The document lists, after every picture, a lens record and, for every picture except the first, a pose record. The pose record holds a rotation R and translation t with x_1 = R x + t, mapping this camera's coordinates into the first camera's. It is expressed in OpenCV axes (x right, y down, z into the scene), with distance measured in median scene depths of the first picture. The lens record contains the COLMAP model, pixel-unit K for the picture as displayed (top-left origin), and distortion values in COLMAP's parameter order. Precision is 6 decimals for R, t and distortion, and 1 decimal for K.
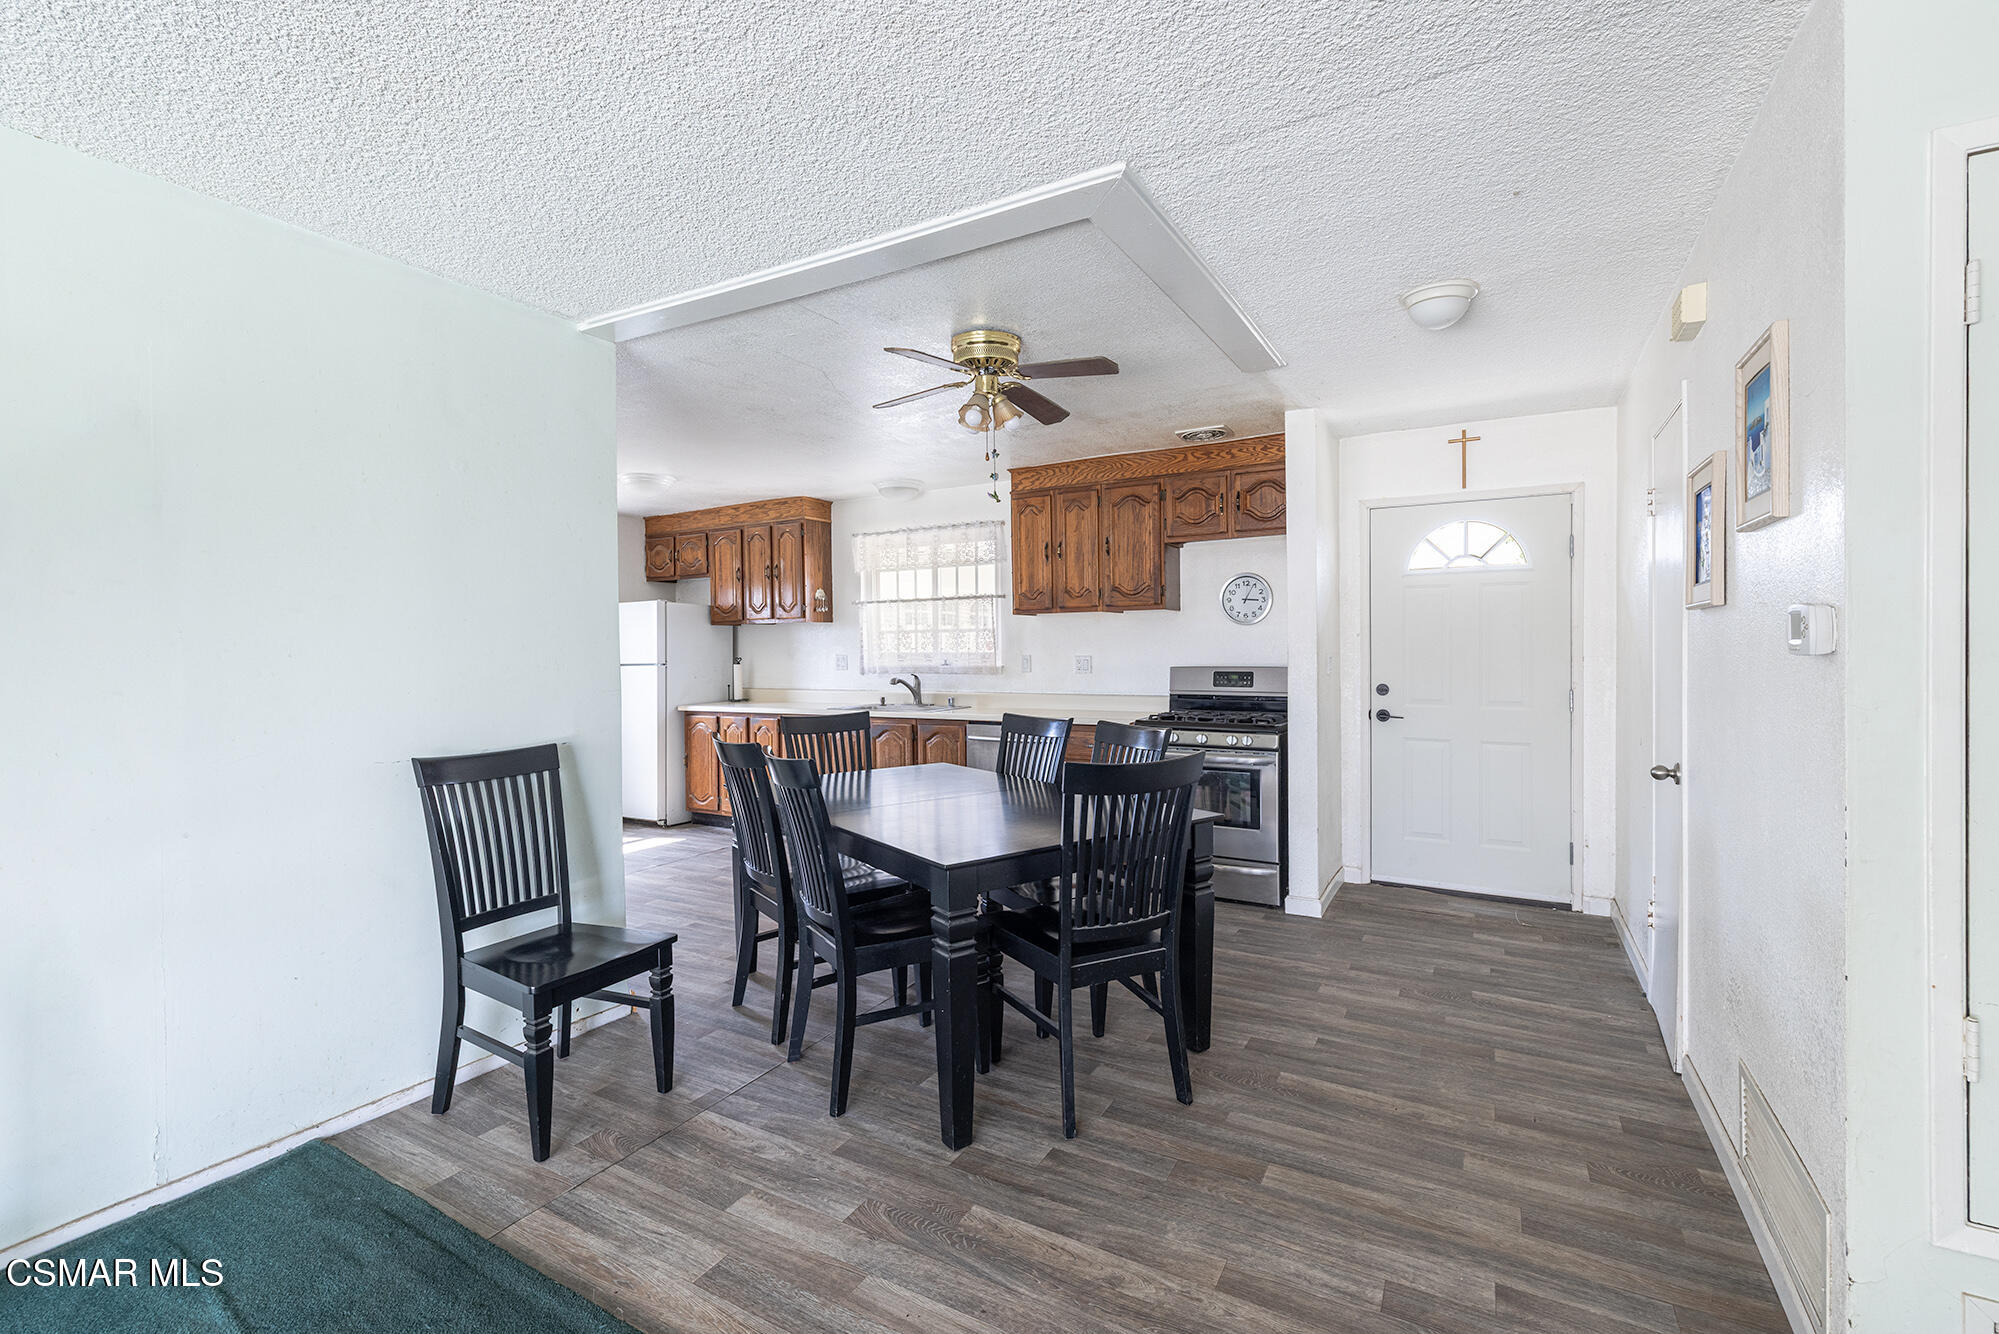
lens RADIAL K [[868.1, 0, 999.5], [0, 868.1, 667.0], [0, 0, 1]] dist [0.000101, -0.000030]
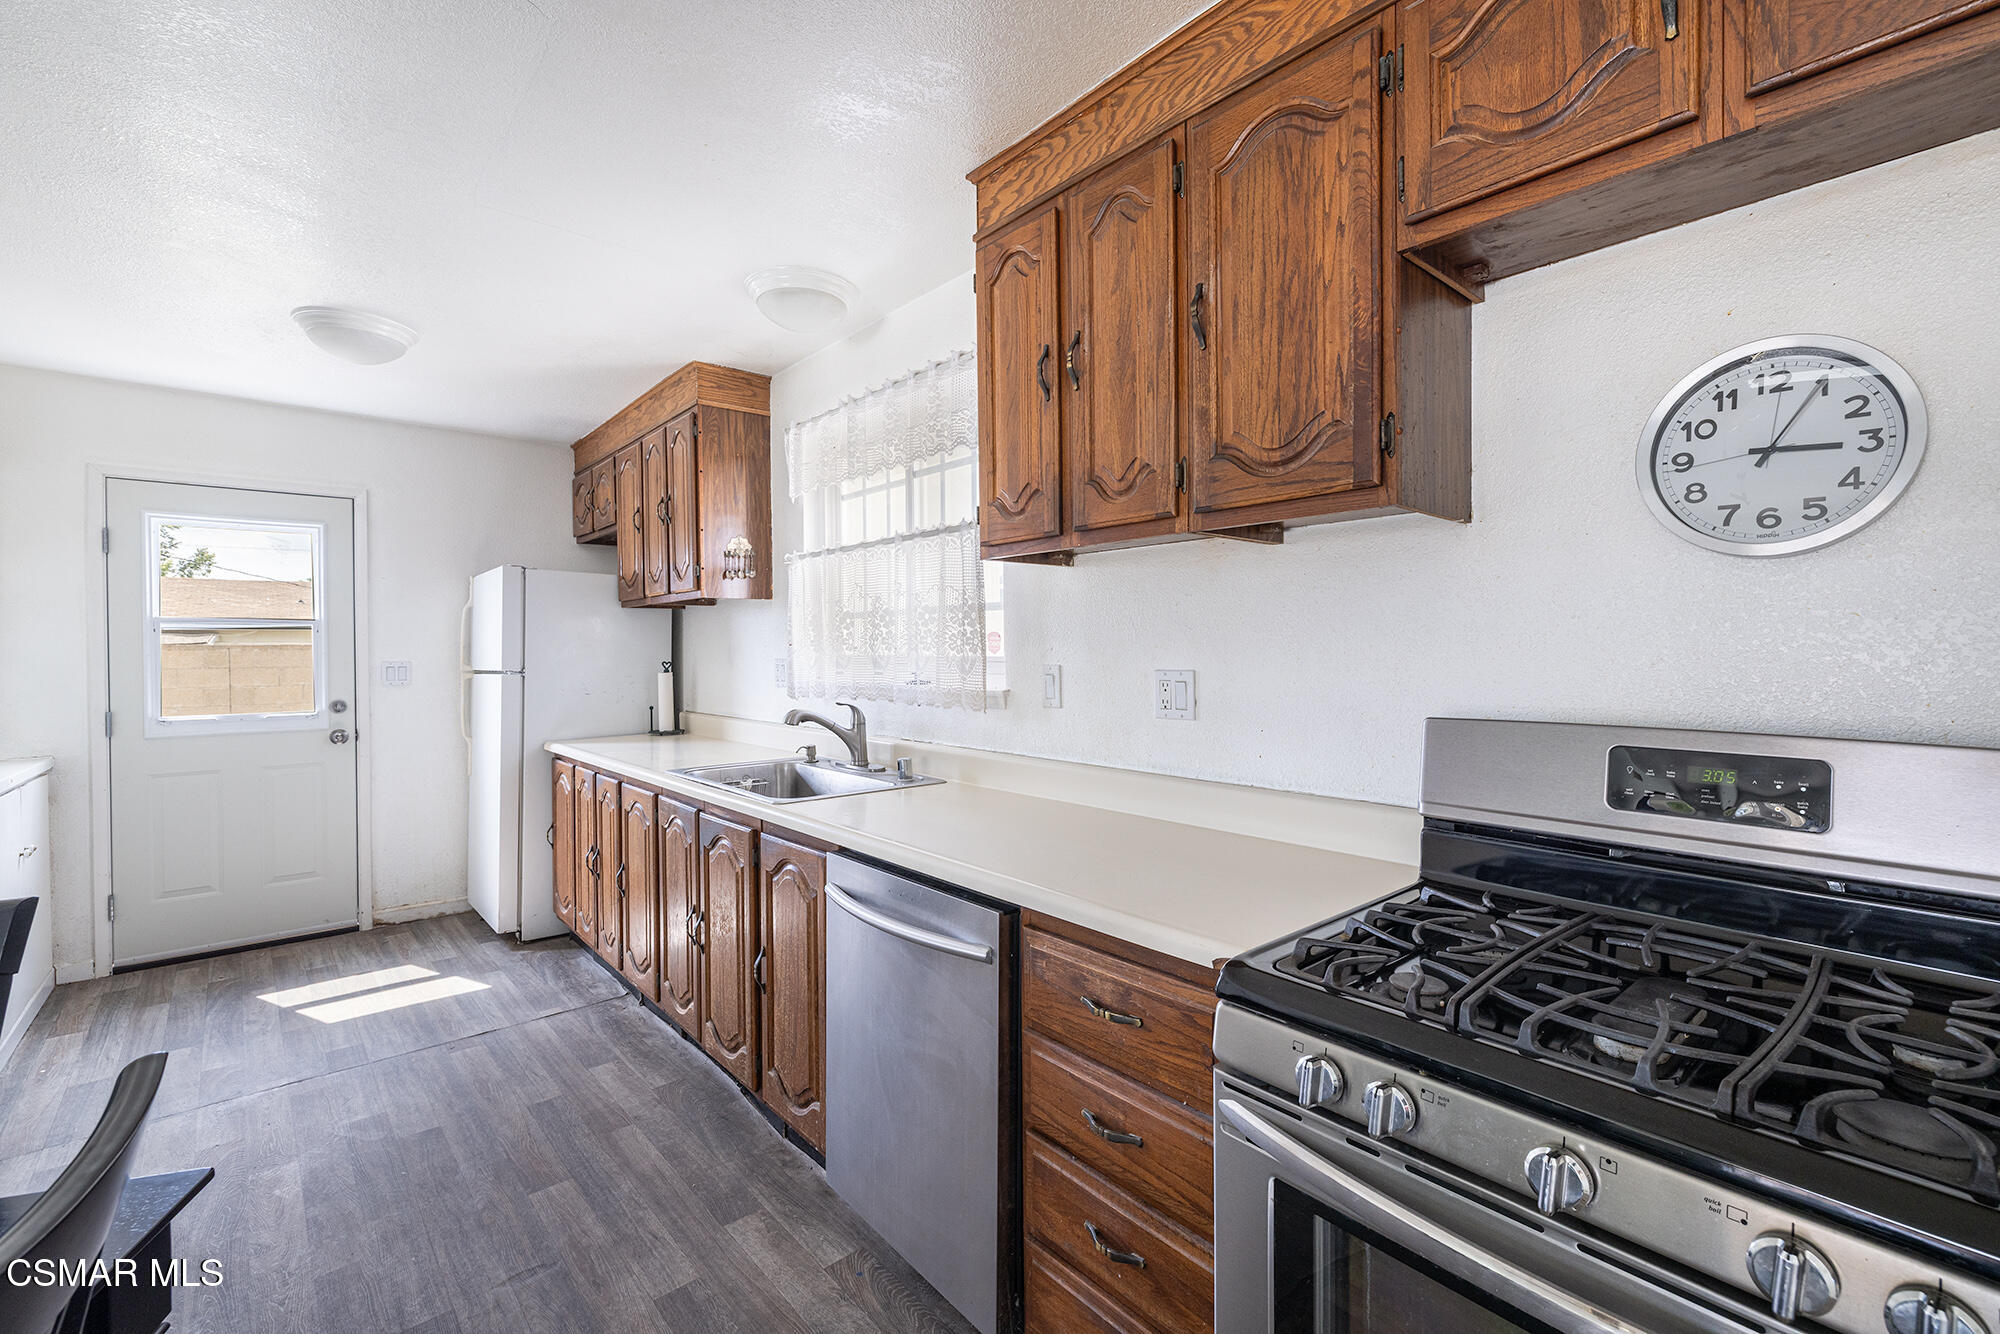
lens RADIAL K [[868.5, 0, 1000.0], [0, 868.5, 667.0], [0, 0, 1]] dist [0.000101, -0.000030]
pose [[0.941450, 0.008558, -0.337045, 0.157087], [-0.006767, 0.999956, 0.006489, -0.016841], [0.337085, -0.003828, 0.941466, 0.670618]]
